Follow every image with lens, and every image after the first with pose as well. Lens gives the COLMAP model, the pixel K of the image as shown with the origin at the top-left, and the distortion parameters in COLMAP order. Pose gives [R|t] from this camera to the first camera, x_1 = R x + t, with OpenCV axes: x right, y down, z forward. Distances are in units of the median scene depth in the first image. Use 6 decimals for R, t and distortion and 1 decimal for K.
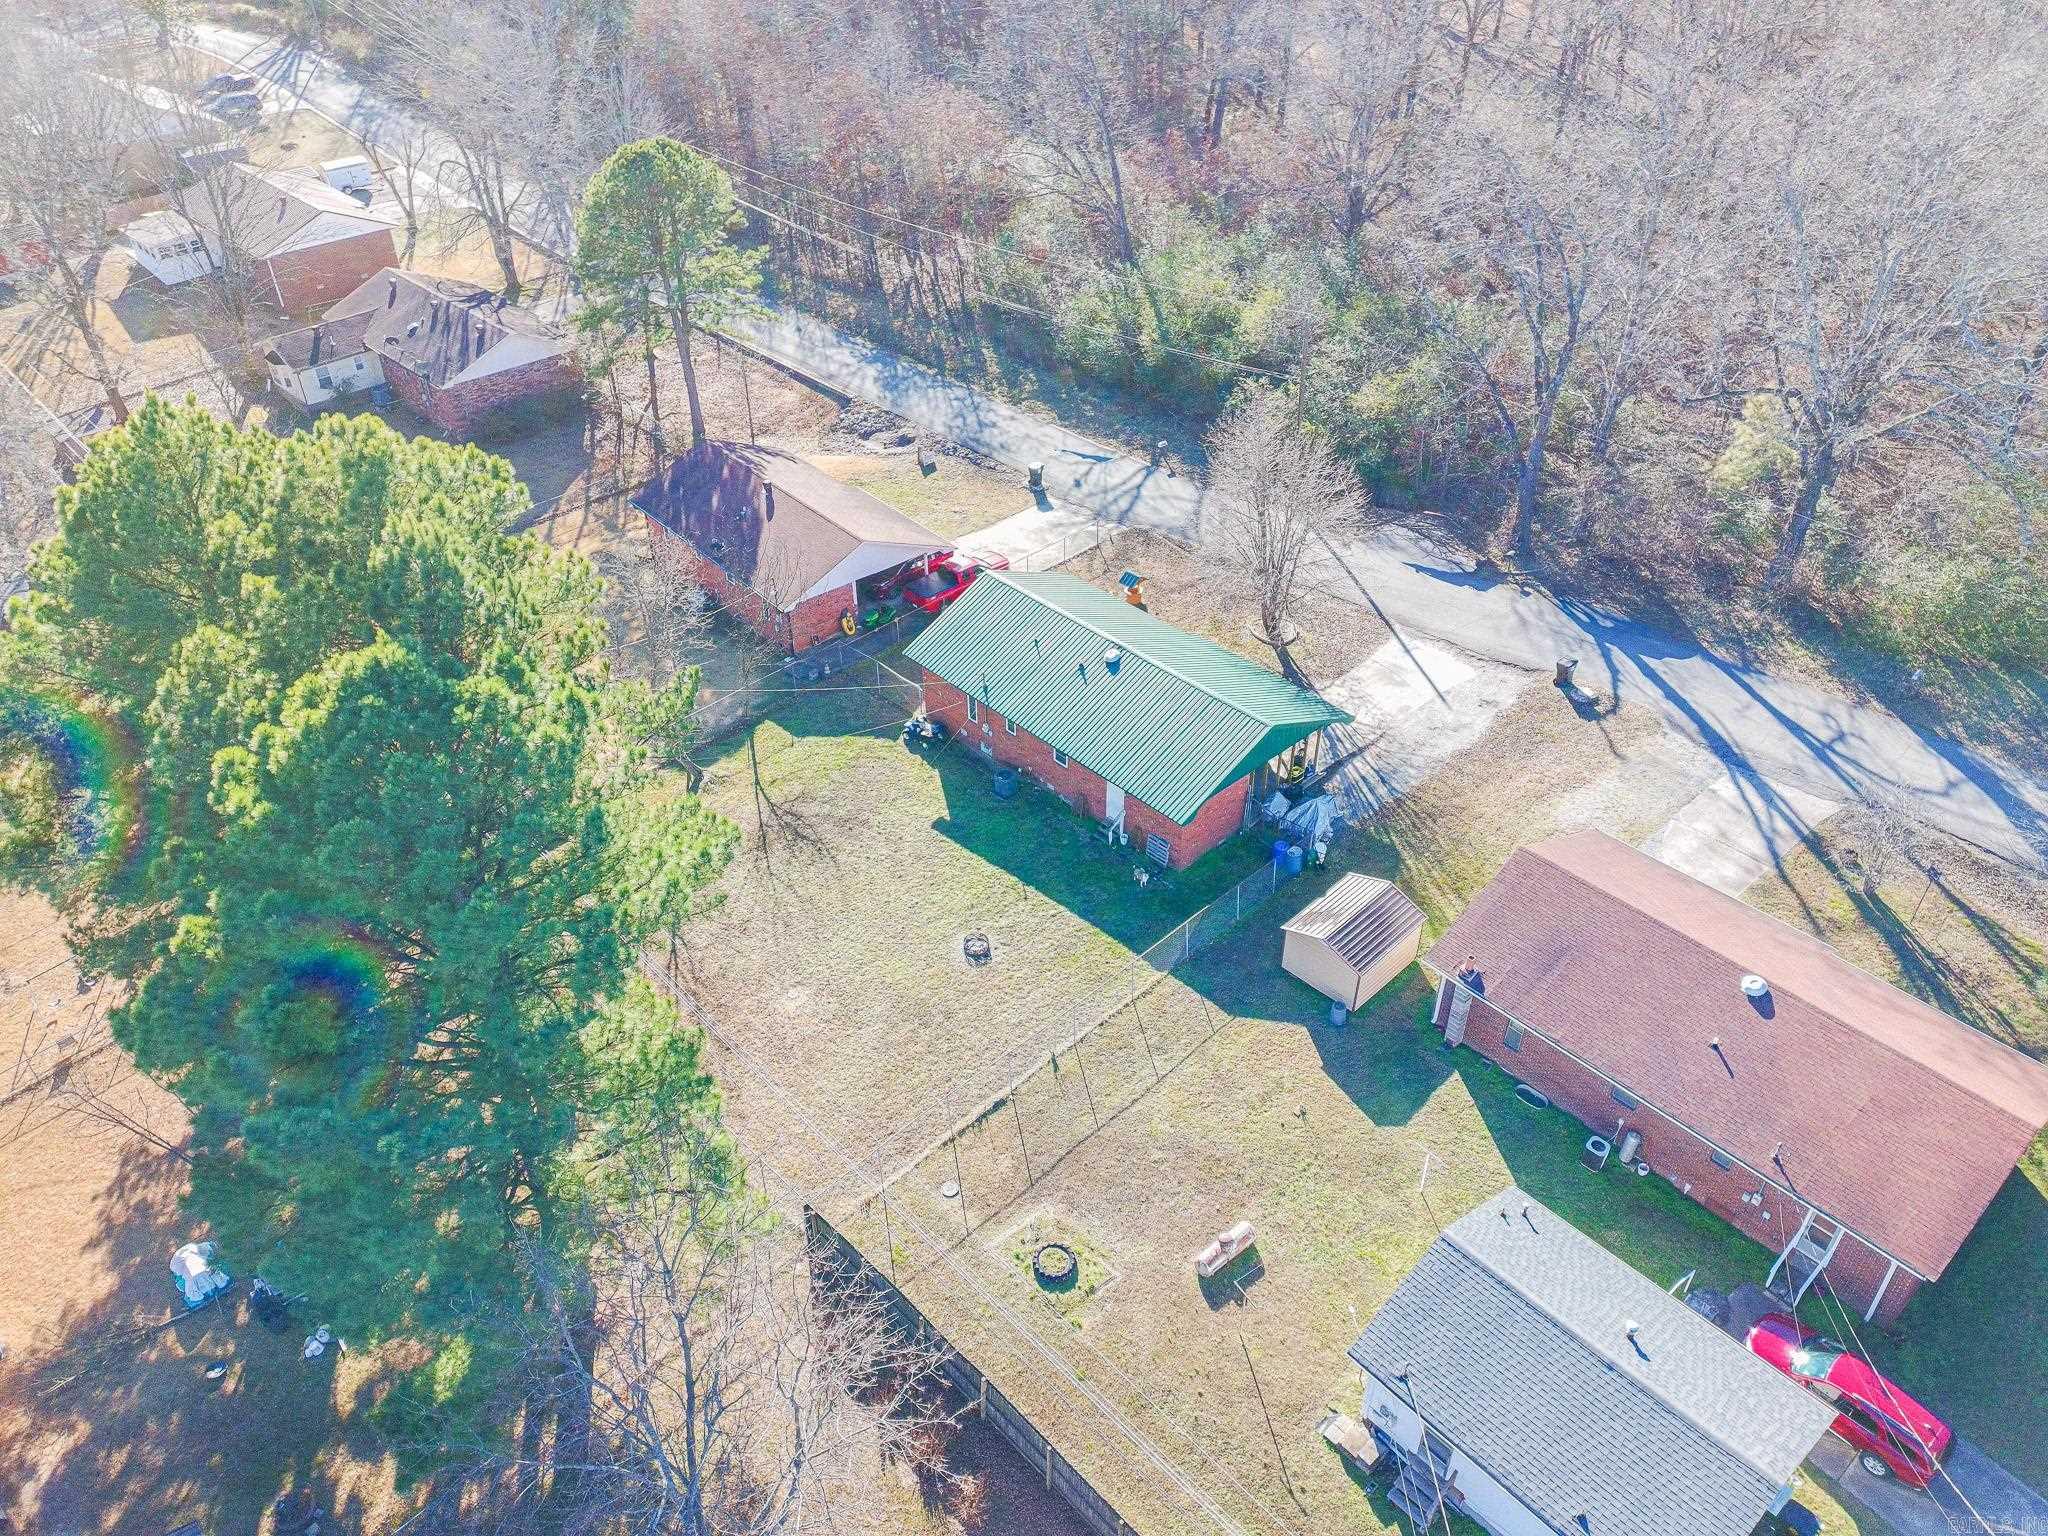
lens RADIAL K [[1487.6, 0, 1038.5], [0, 1487.6, 766.6], [0, 0, 1]] dist [0.074016, -0.052652]
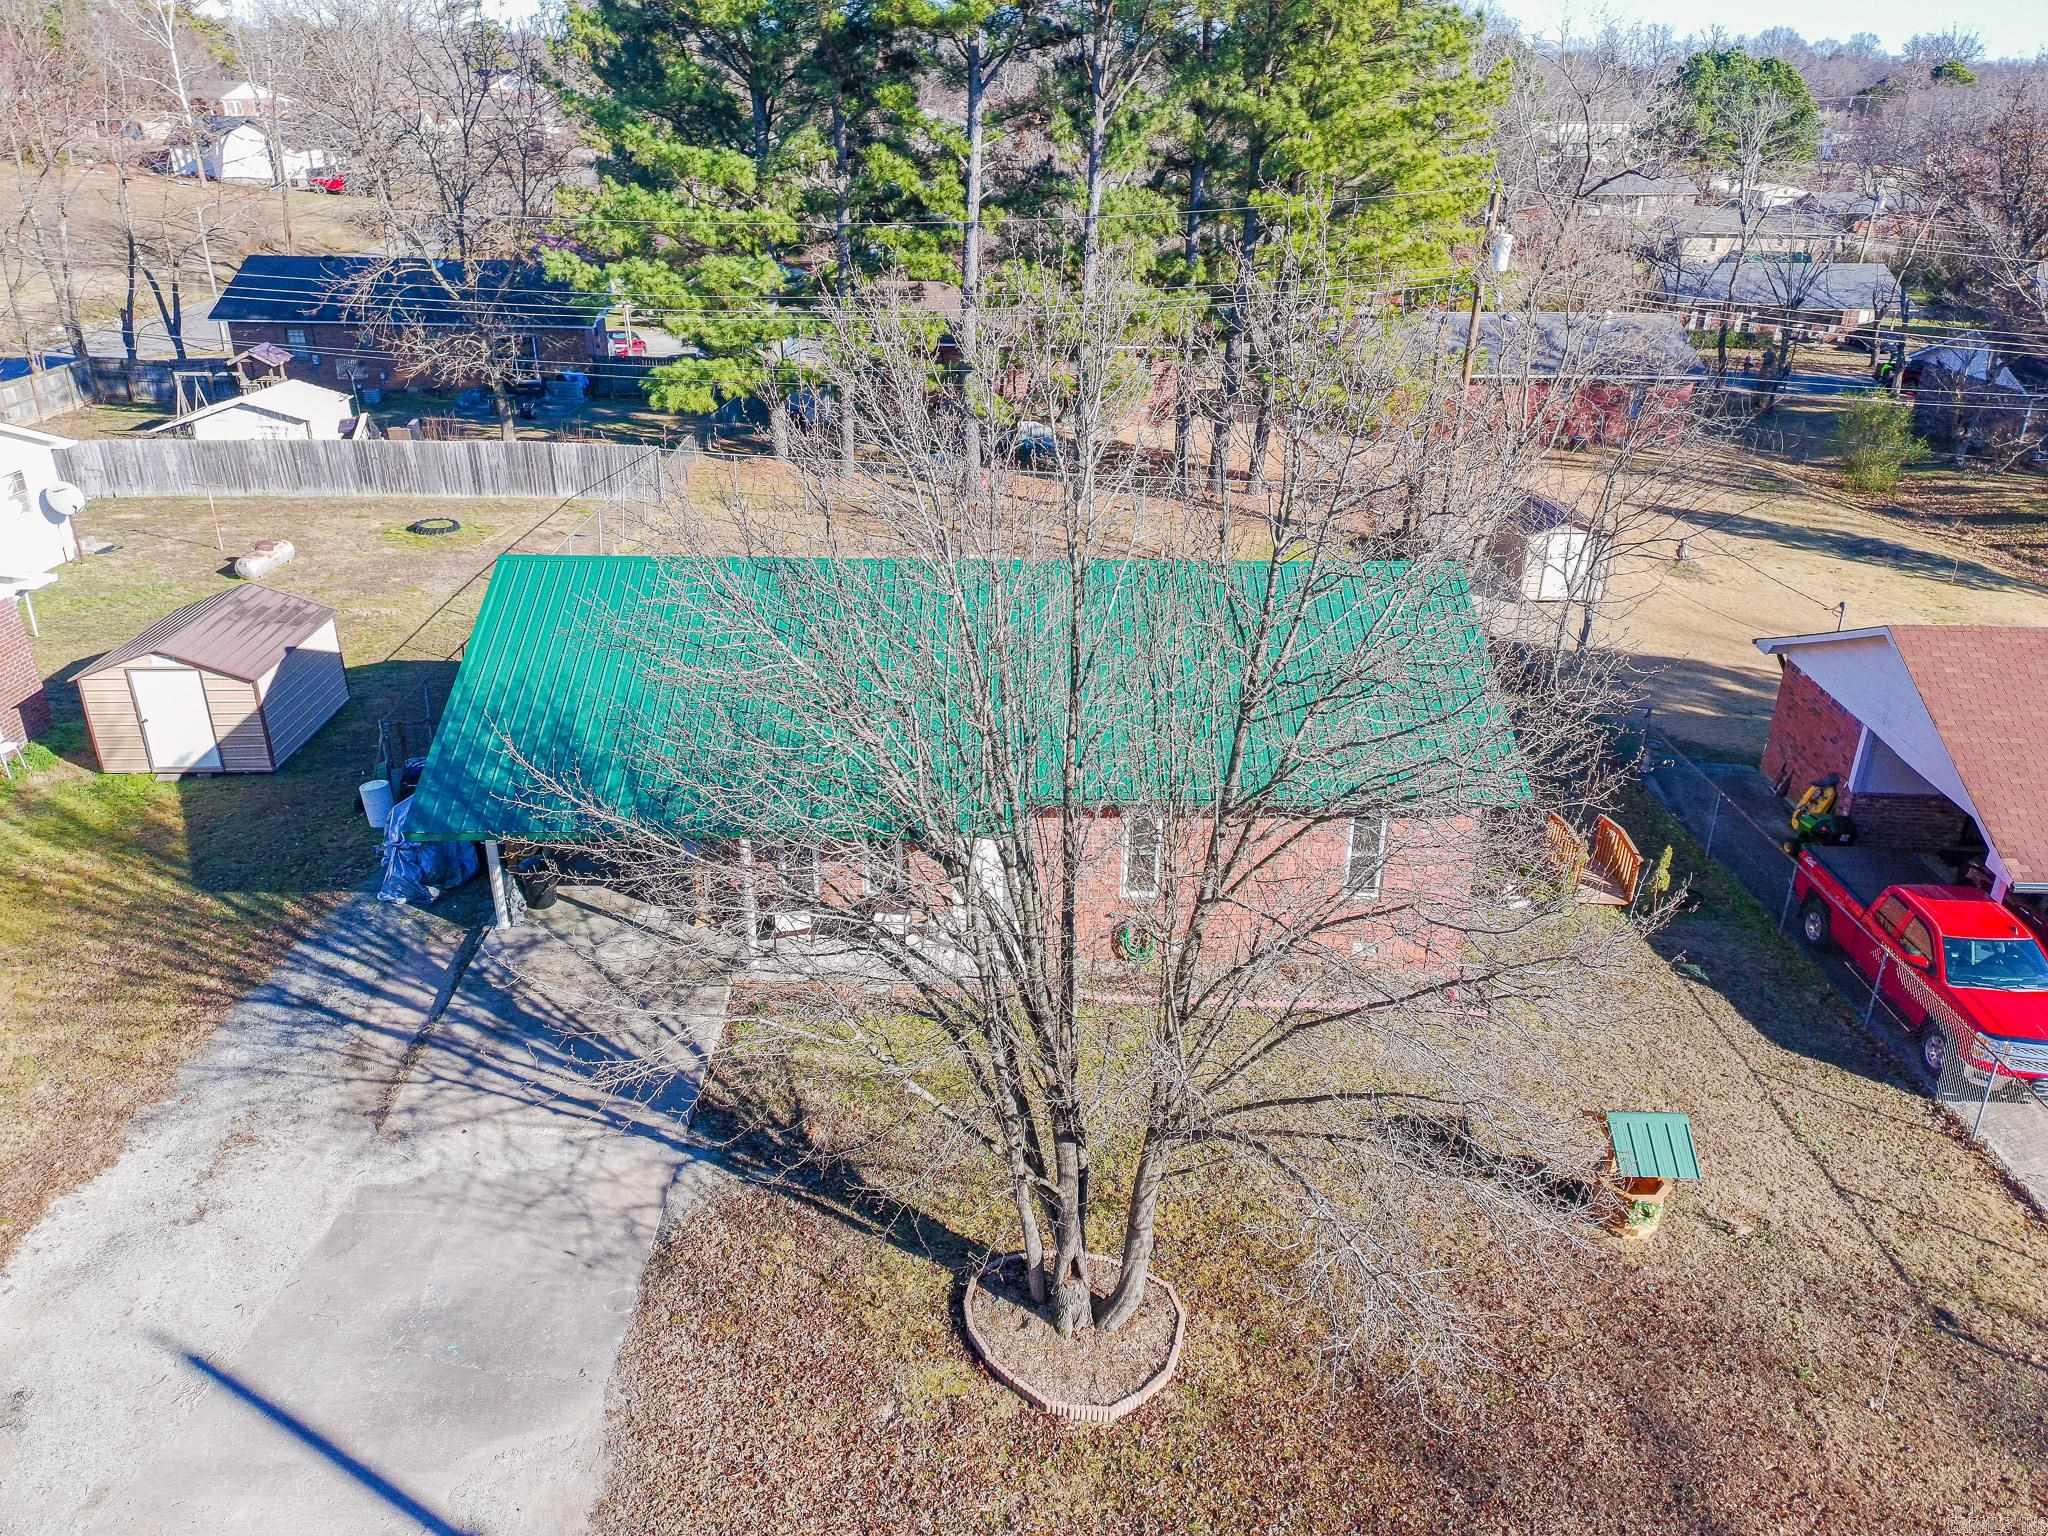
lens RADIAL K [[1492.4, 0, 1039.4], [0, 1492.4, 760.7], [0, 0, 1]] dist [0.115409, -0.127597]
pose [[-0.675548, 0.301624, -0.672799, 0.341629], [-0.453945, 0.548906, 0.701880, -0.353758], [0.581007, 0.779567, -0.233892, 1.147786]]
